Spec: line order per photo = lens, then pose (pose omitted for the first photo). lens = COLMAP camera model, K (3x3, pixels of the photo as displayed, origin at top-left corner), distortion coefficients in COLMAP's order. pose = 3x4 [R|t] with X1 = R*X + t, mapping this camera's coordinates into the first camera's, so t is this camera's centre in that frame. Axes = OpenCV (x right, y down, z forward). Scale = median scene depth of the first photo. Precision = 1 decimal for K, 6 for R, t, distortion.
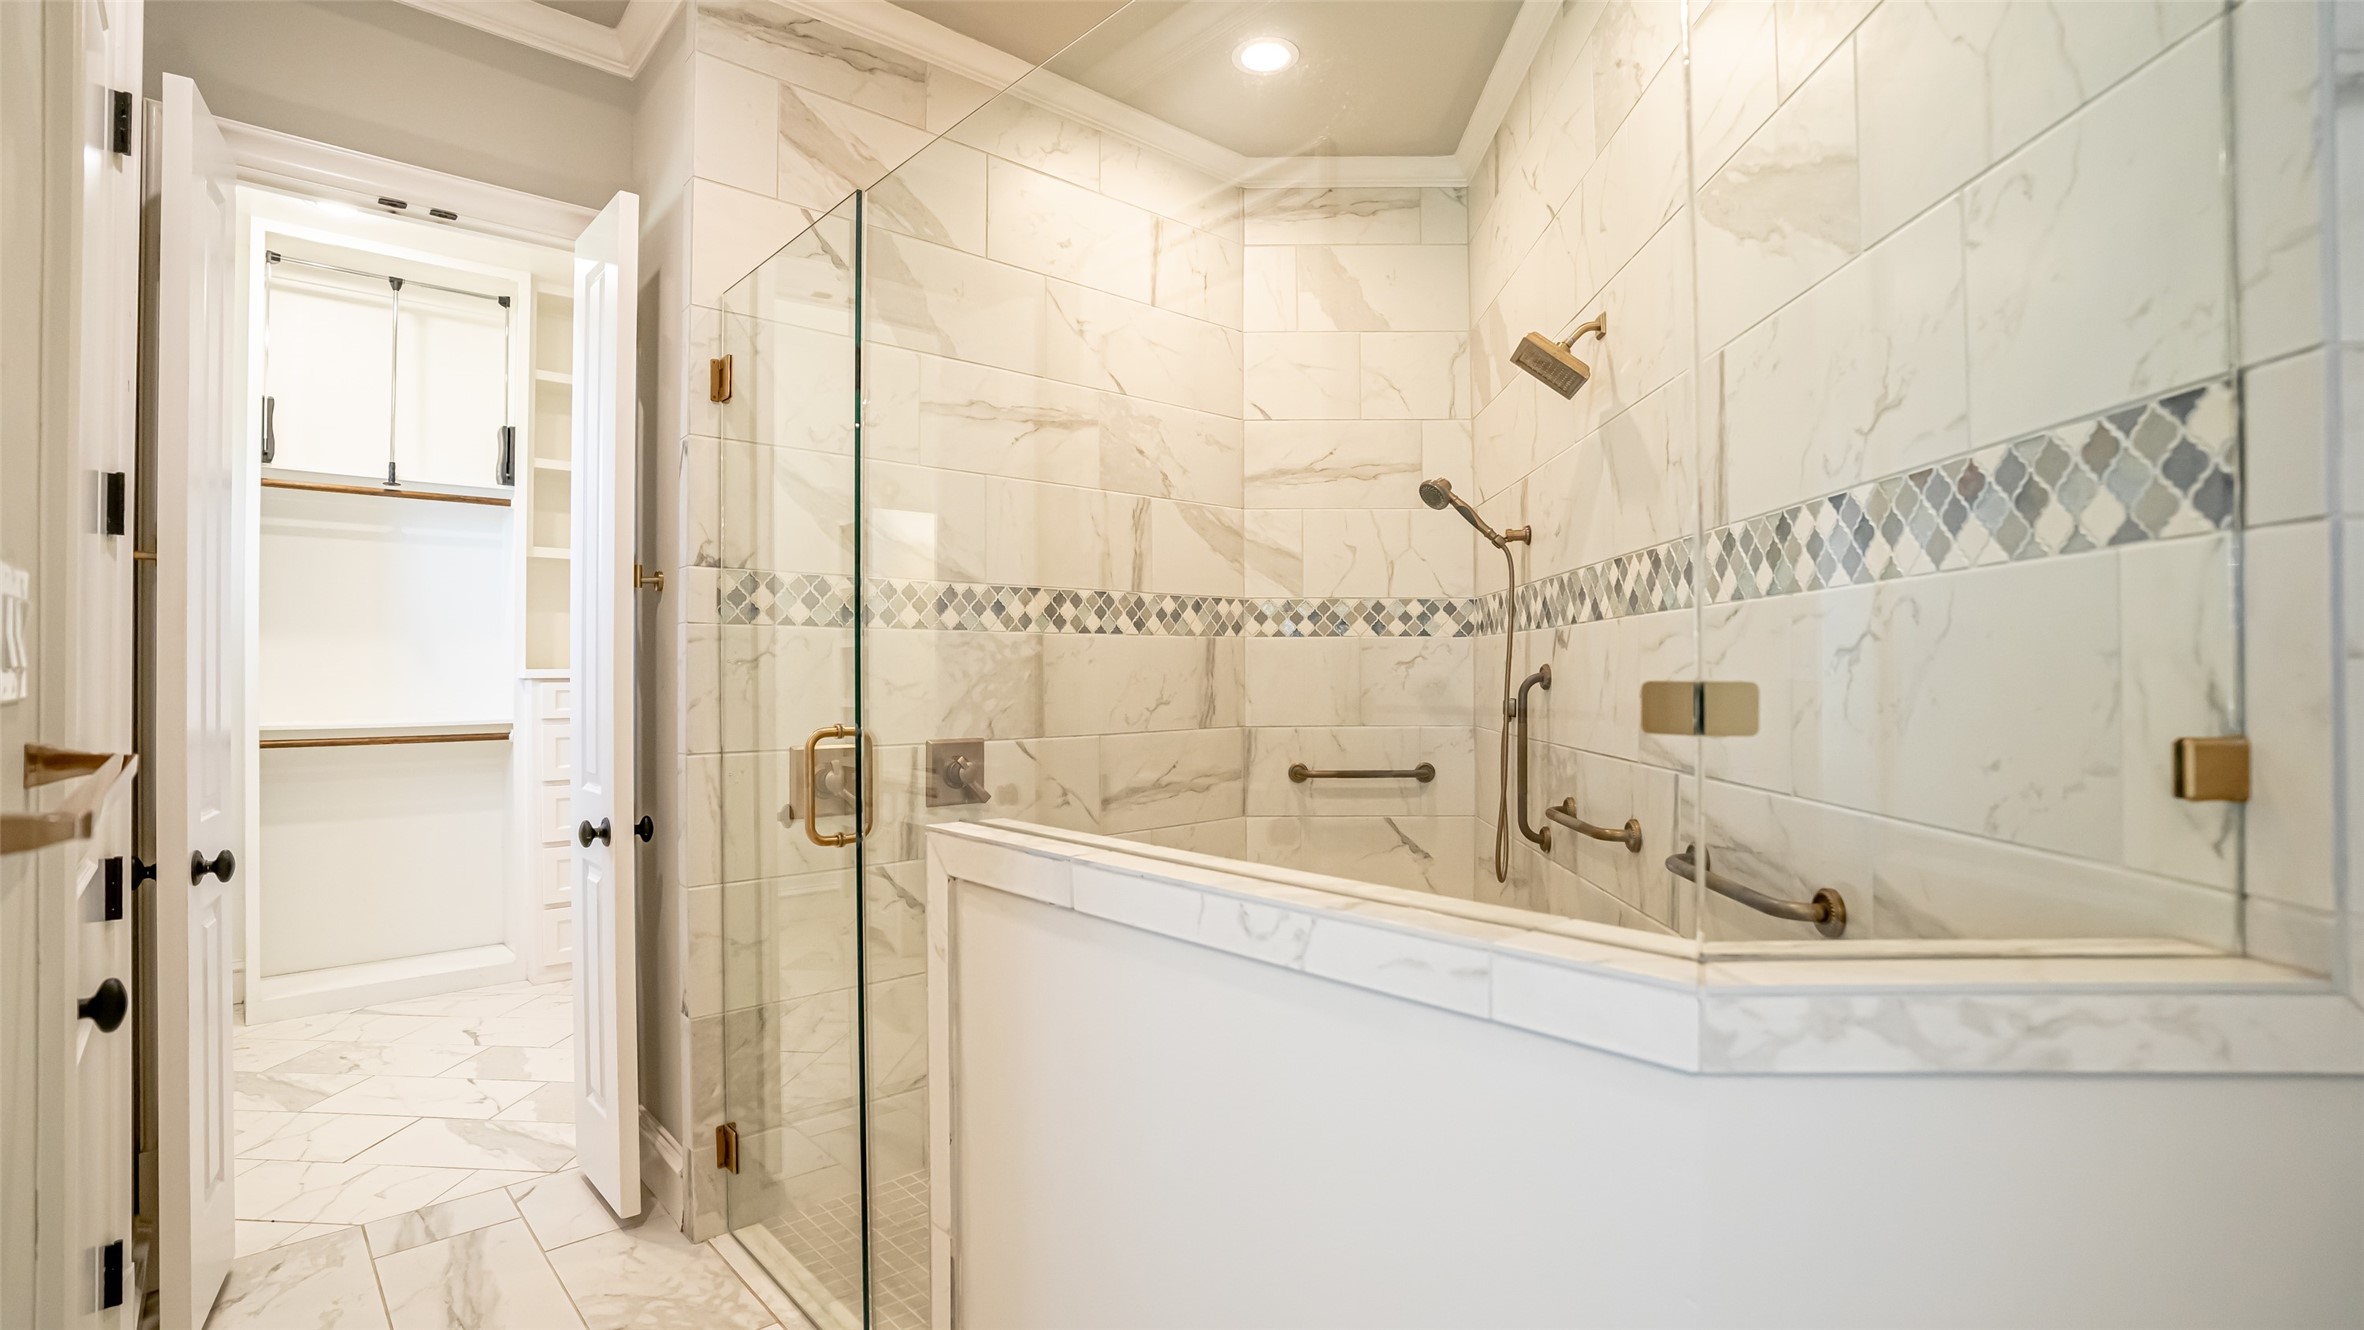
lens RADIAL K [[1110.2, 0, 1179.3], [0, 1110.2, 677.2], [0, 0, 1]] dist [-0.055371, 0.015539]
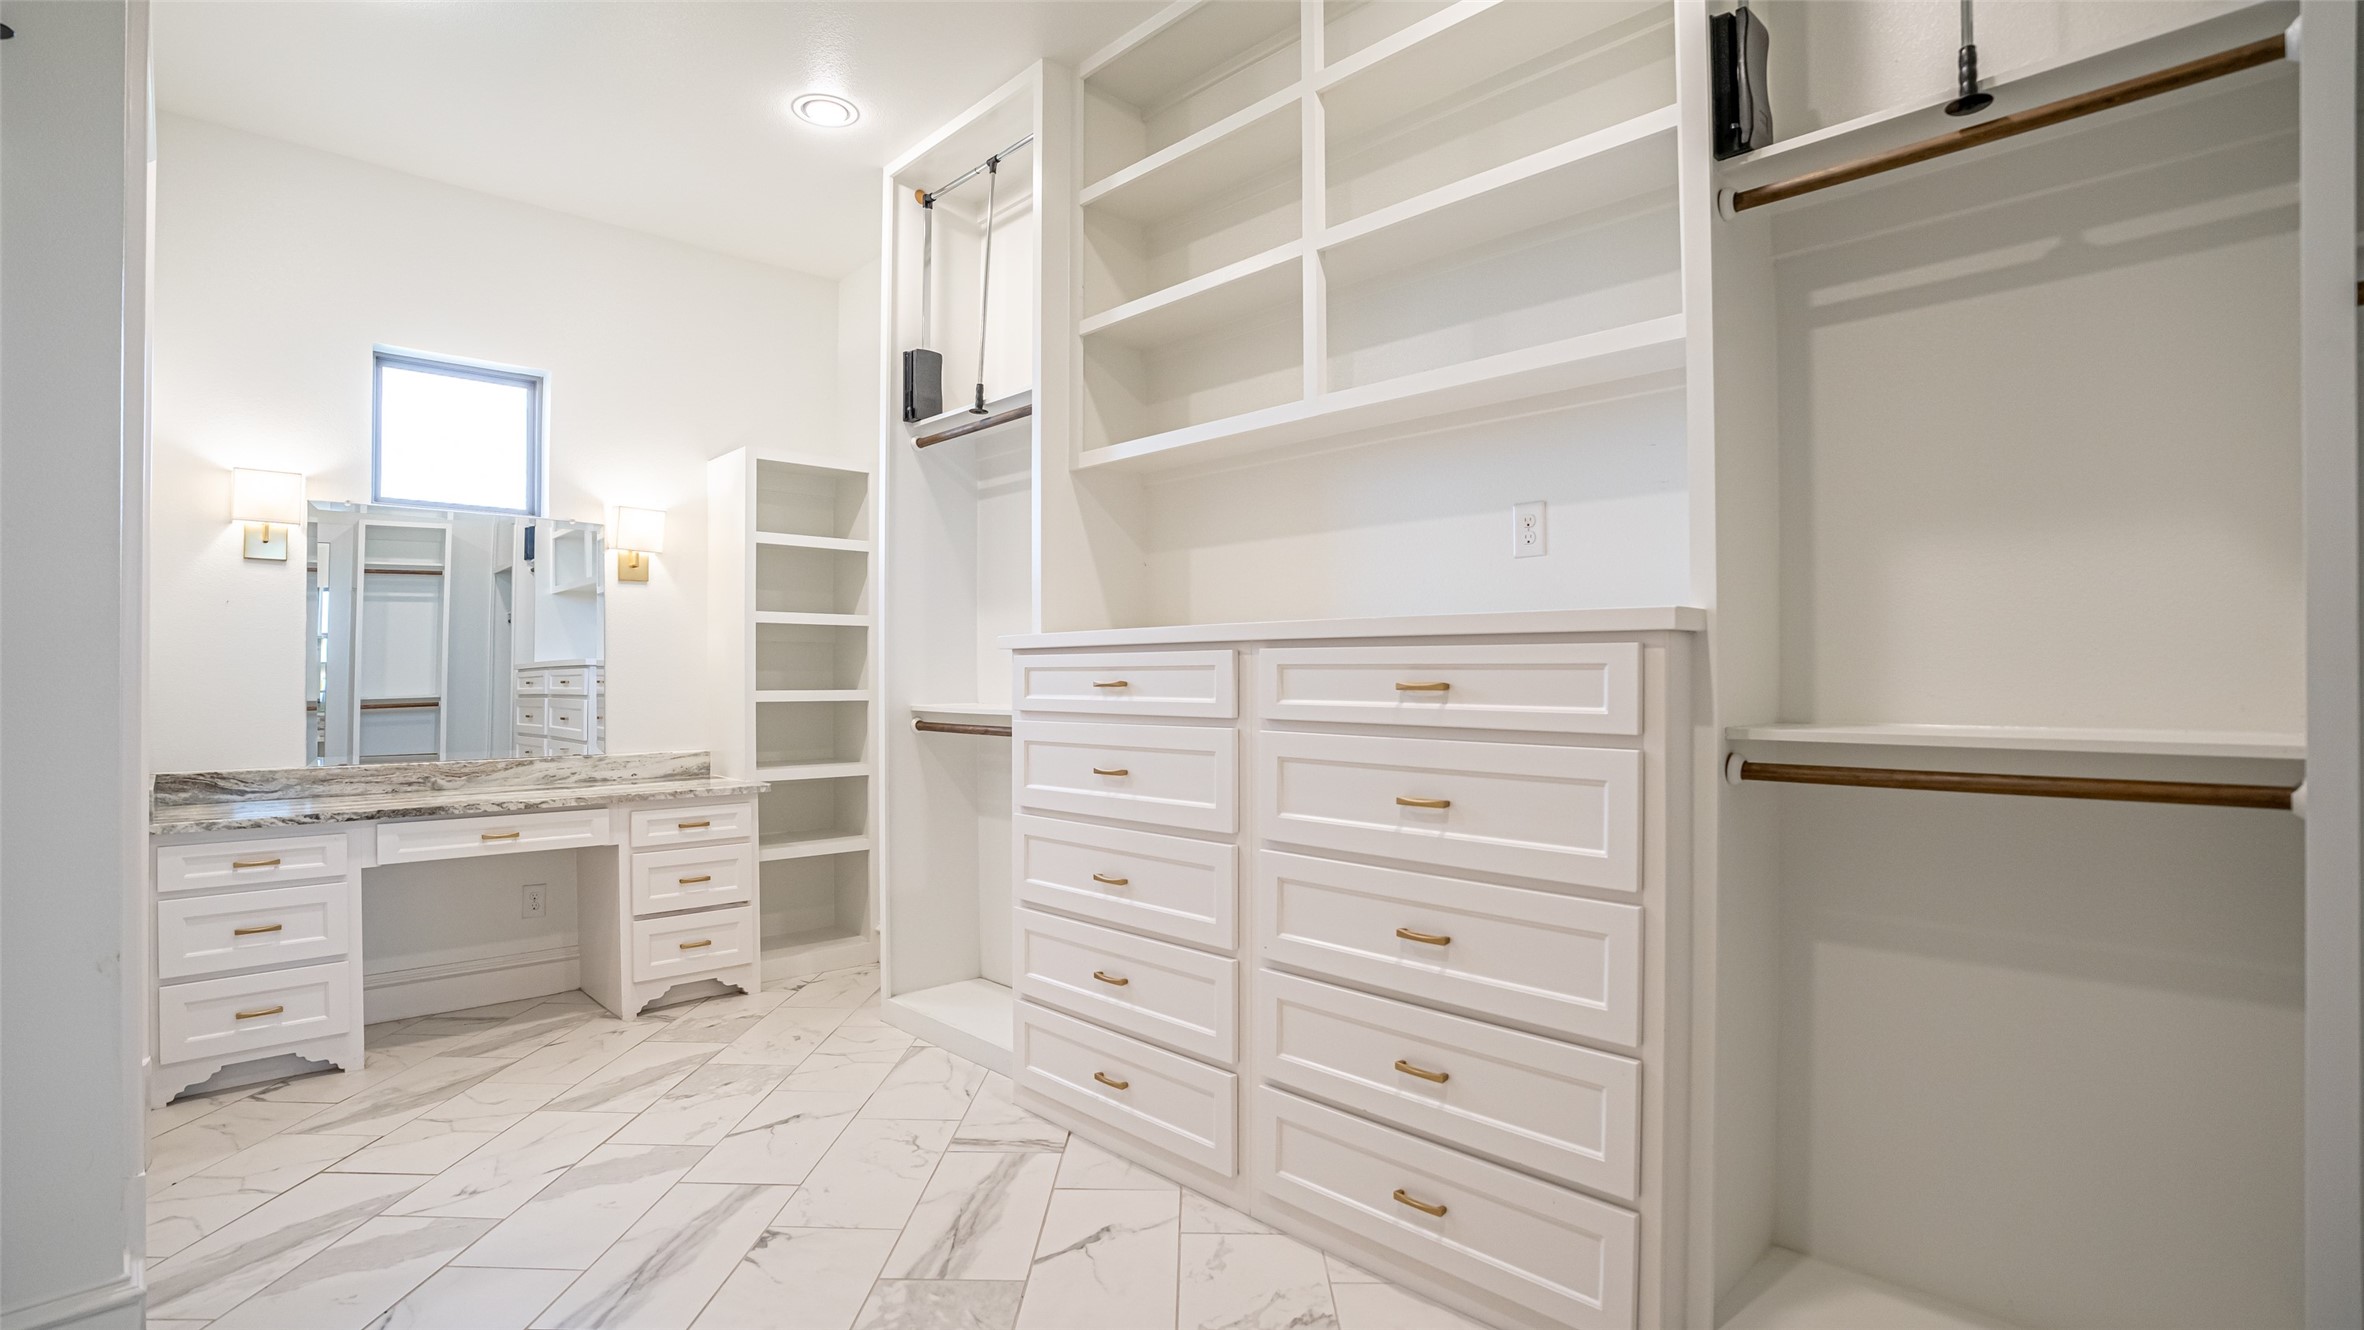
lens RADIAL K [[1110.2, 0, 1178.5], [0, 1110.2, 670.9], [0, 0, 1]] dist [-0.055371, 0.015539]
pose [[0.012152, -0.004883, -0.999914, 0.109256], [0.007449, 0.999961, -0.004793, 0.022931], [0.999898, -0.007390, 0.012188, 1.265730]]
